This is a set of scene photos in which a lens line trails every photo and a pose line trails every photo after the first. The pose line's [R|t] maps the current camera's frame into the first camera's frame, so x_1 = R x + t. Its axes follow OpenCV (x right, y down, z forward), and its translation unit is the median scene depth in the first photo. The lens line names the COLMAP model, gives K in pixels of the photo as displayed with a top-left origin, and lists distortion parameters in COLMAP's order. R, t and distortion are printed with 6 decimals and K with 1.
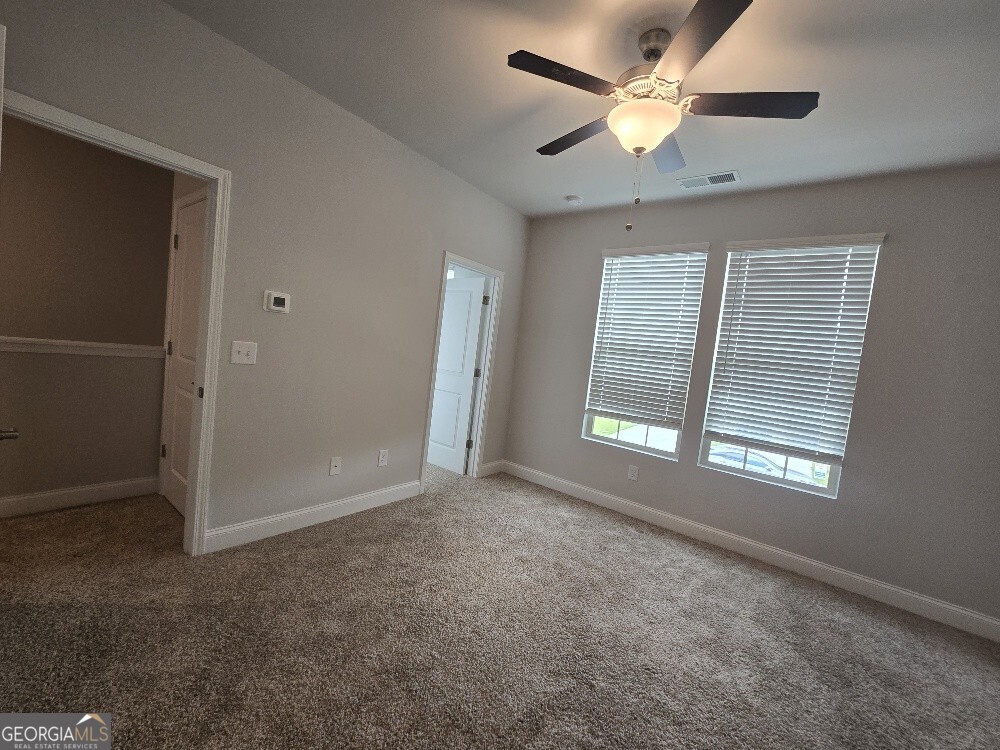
lens RADIAL K [[412.4, 0, 495.9], [0, 412.4, 375.1], [0, 0, 1]] dist [-0.000374, 0.000046]
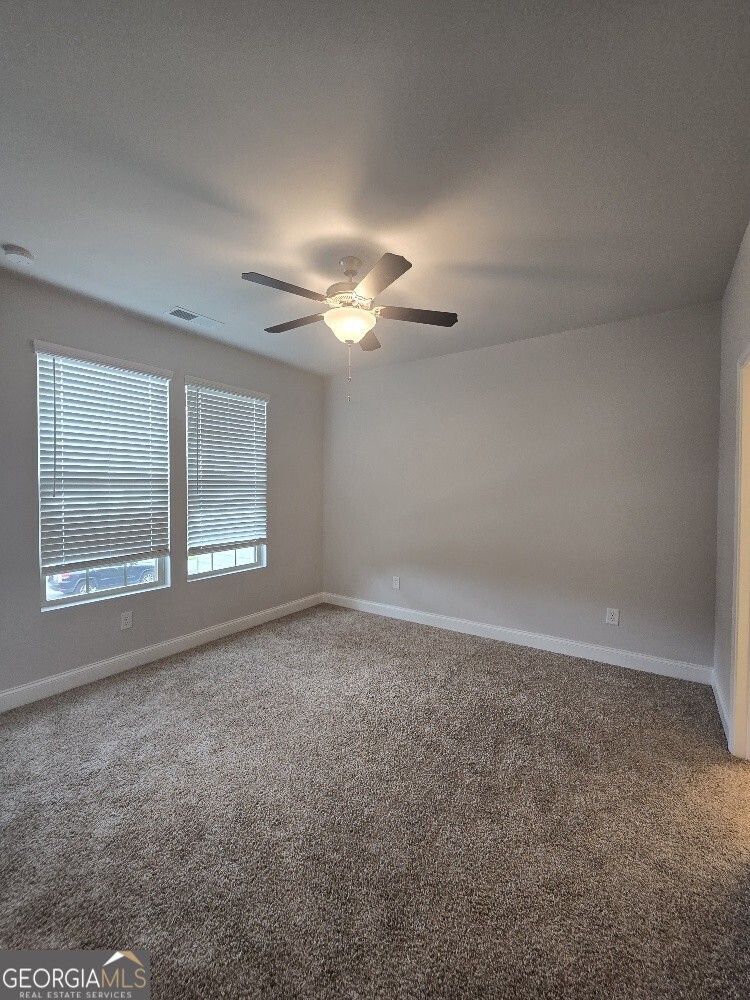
lens RADIAL K [[413.0, 0, 372.5], [0, 413.0, 494.2], [0, 0, 1]] dist [0.007969, -0.000007]
pose [[-0.051589, -0.133315, 0.989730, -0.635727], [0.055423, 0.989140, 0.136125, -0.141103], [-0.997129, 0.061877, -0.043640, 0.614232]]
